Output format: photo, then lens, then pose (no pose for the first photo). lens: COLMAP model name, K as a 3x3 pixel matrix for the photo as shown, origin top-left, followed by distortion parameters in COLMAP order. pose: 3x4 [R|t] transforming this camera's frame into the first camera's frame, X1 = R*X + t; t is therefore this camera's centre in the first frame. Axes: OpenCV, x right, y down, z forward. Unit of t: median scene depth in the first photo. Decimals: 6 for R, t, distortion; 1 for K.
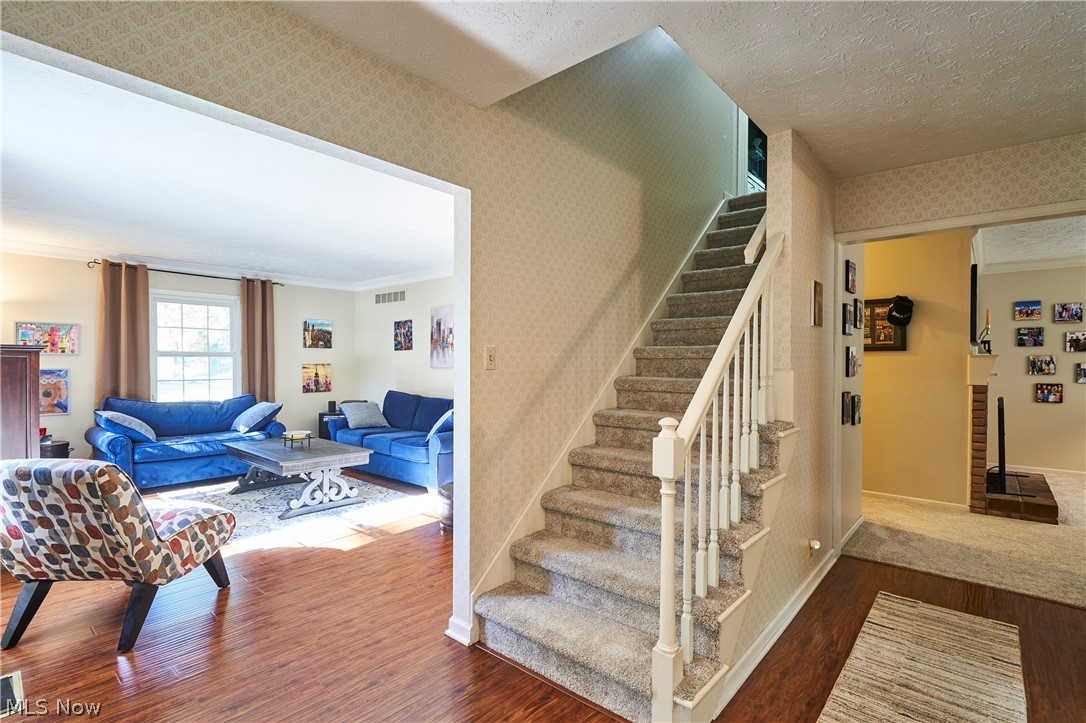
lens RADIAL K [[508.7, 0, 563.6], [0, 508.7, 366.8], [0, 0, 1]] dist [0.001131, -0.000457]
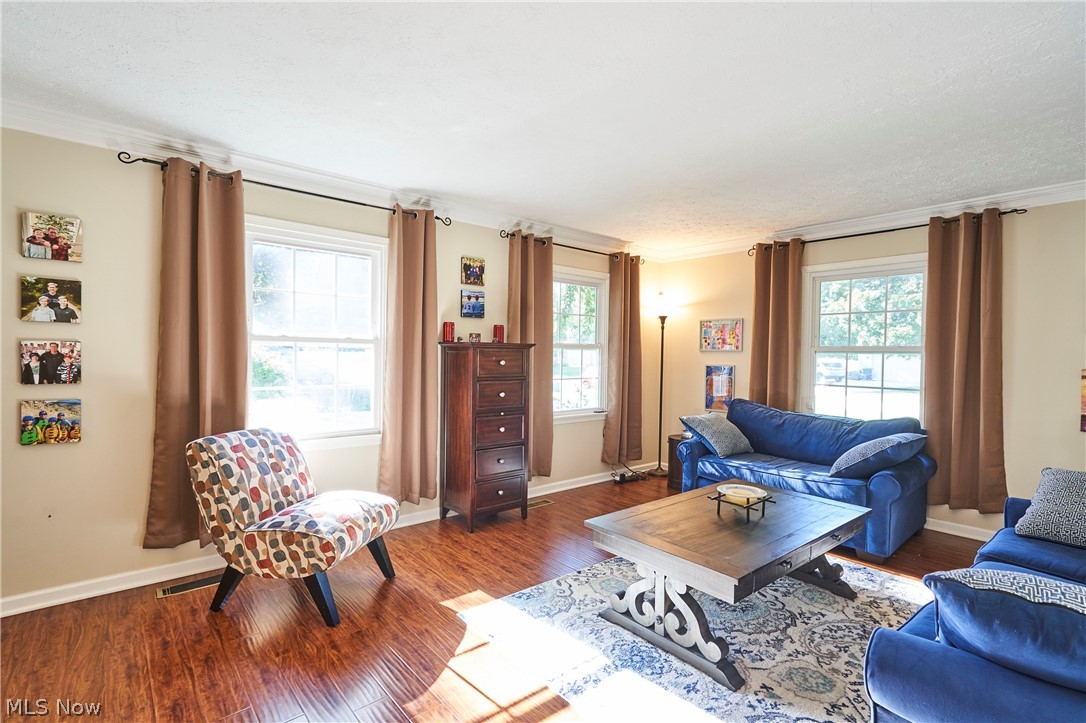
lens RADIAL K [[508.7, 0, 550.7], [0, 508.7, 367.7], [0, 0, 1]] dist [0.001131, -0.000457]
pose [[-0.182253, 0.022558, -0.982993, 0.080783], [-0.020778, 0.999425, 0.026787, -0.020143], [0.983032, 0.025307, -0.181680, 1.501912]]
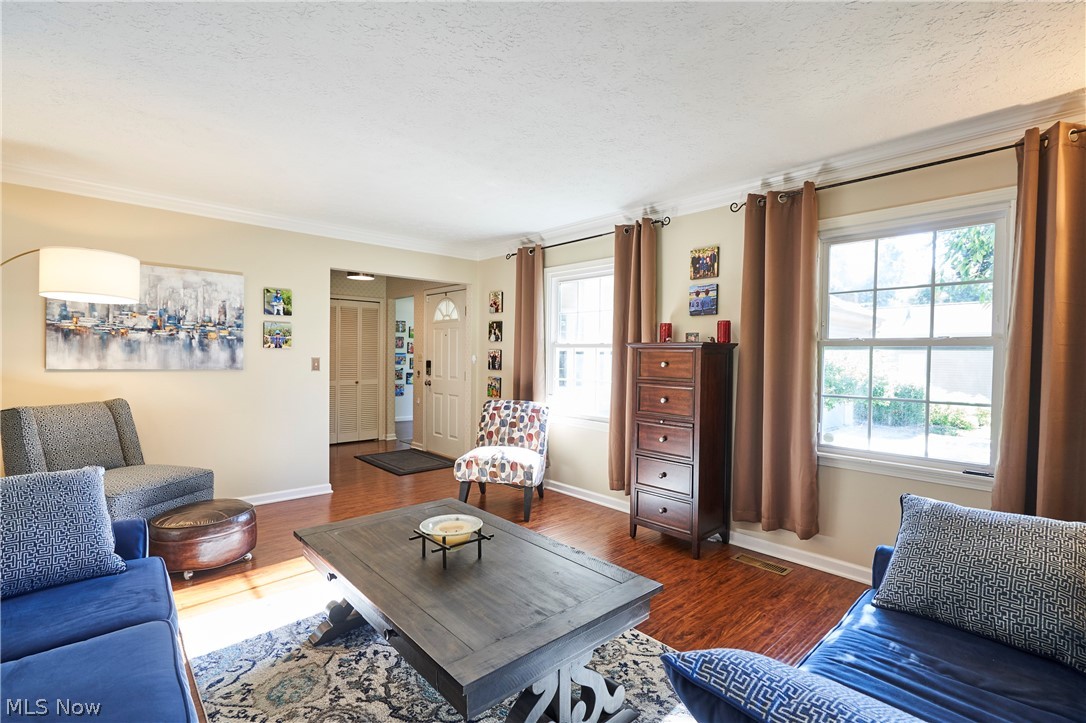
lens RADIAL K [[508.7, 0, 544.7], [0, 508.7, 361.9], [0, 0, 1]] dist [0.001131, -0.000457]
pose [[-0.987345, -0.018131, 0.157548, -1.115472], [-0.015345, 0.999704, 0.018878, -0.019319], [-0.157844, 0.016222, -0.987331, 2.350817]]
